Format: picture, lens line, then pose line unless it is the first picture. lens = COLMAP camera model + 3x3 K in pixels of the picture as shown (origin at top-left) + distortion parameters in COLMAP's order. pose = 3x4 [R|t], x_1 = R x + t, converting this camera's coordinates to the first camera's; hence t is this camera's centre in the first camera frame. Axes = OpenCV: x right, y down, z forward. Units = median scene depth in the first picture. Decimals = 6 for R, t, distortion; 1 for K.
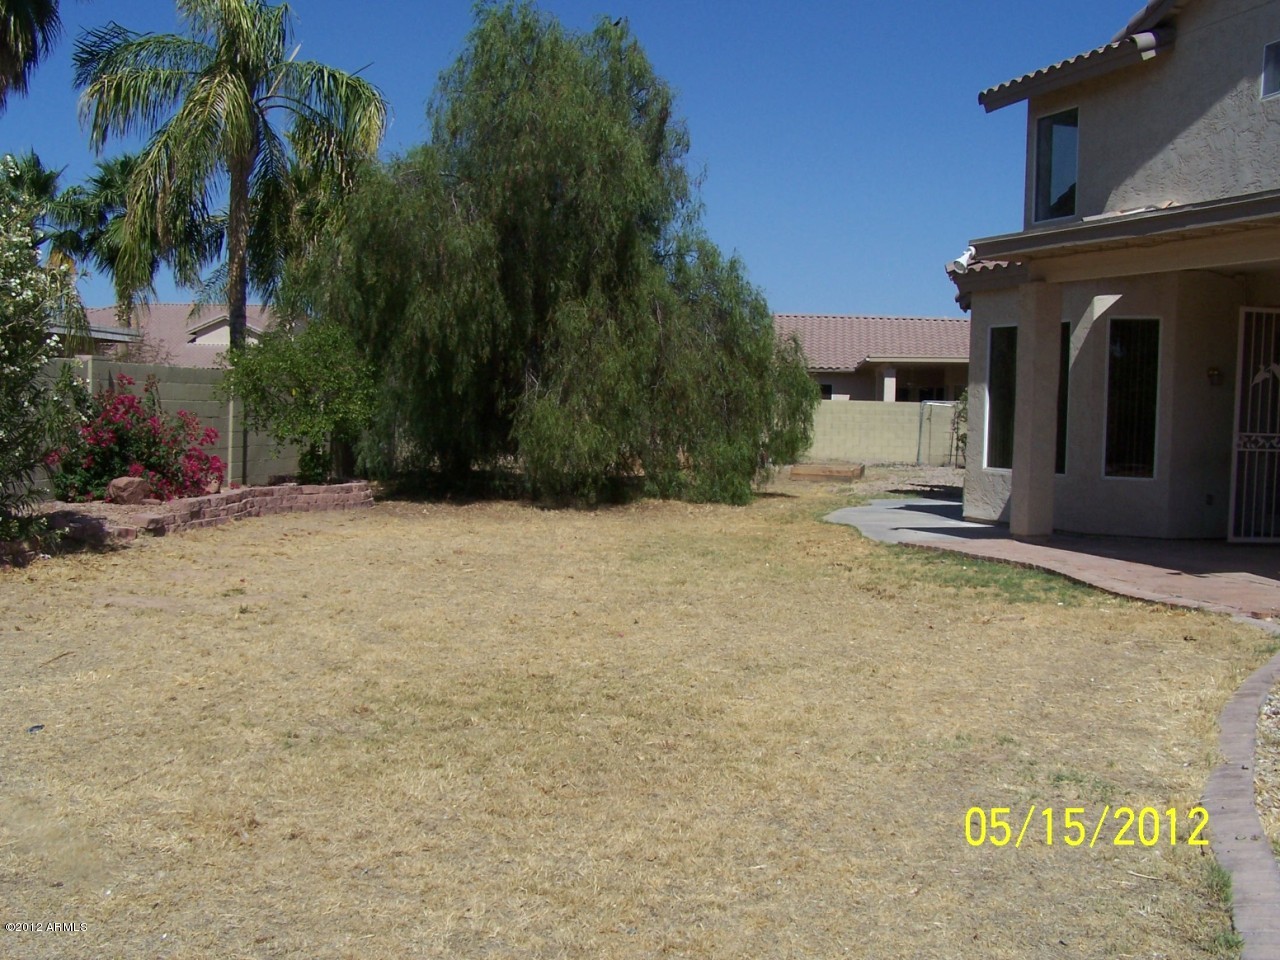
lens RADIAL K [[1462.1, 0, 640.0], [0, 1462.1, 480.0], [0, 0, 1]] dist [-0.239308, 0.423080]
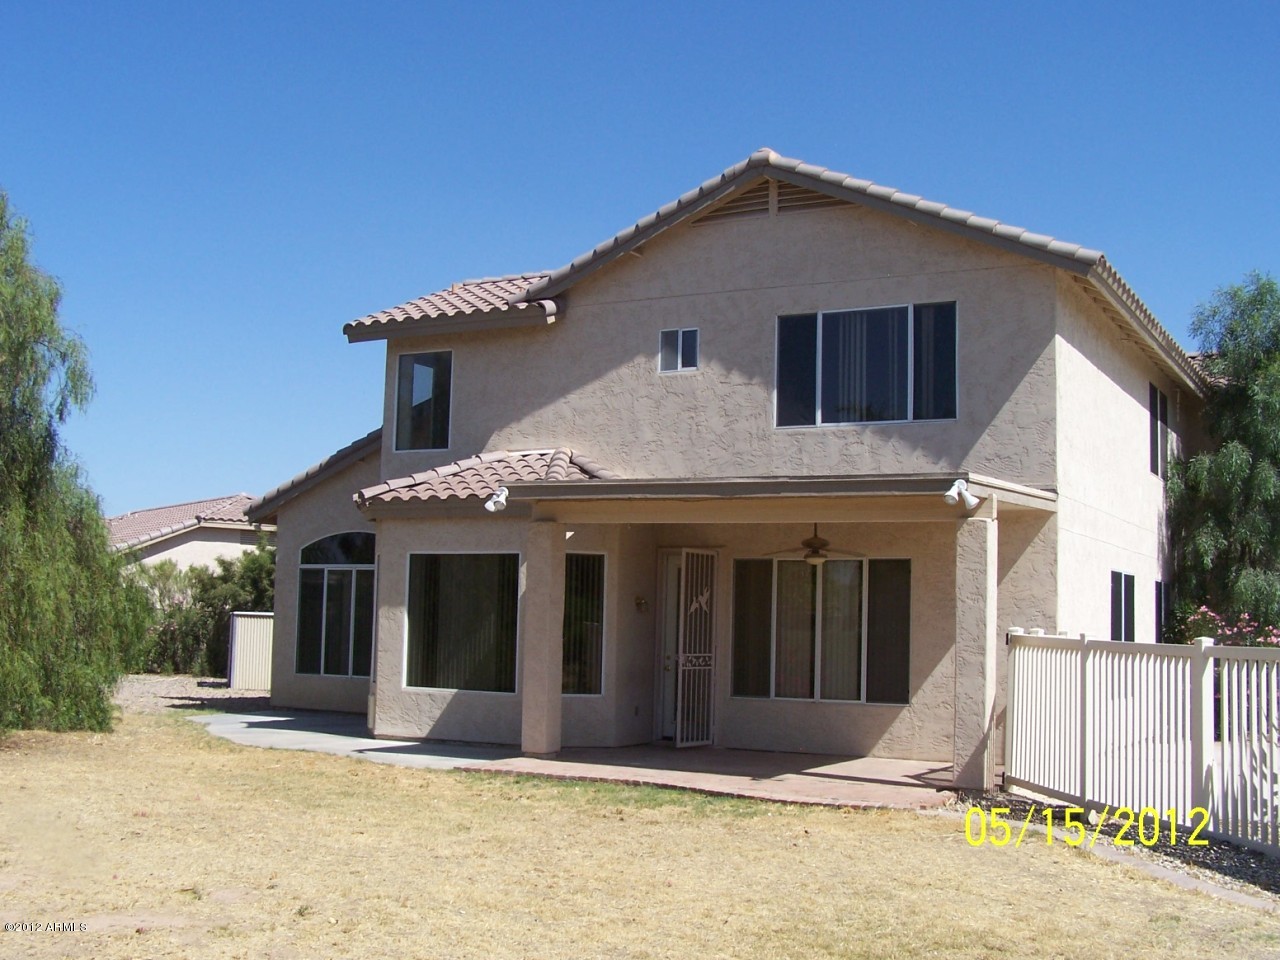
lens RADIAL K [[1462.1, 0, 640.0], [0, 1462.1, 480.0], [0, 0, 1]] dist [-0.239308, 0.423080]
pose [[0.712239, 0.059309, 0.699427, -0.407158], [0.030628, 0.992849, -0.115379, -0.033651], [-0.701269, 0.103599, 0.705329, 0.132751]]
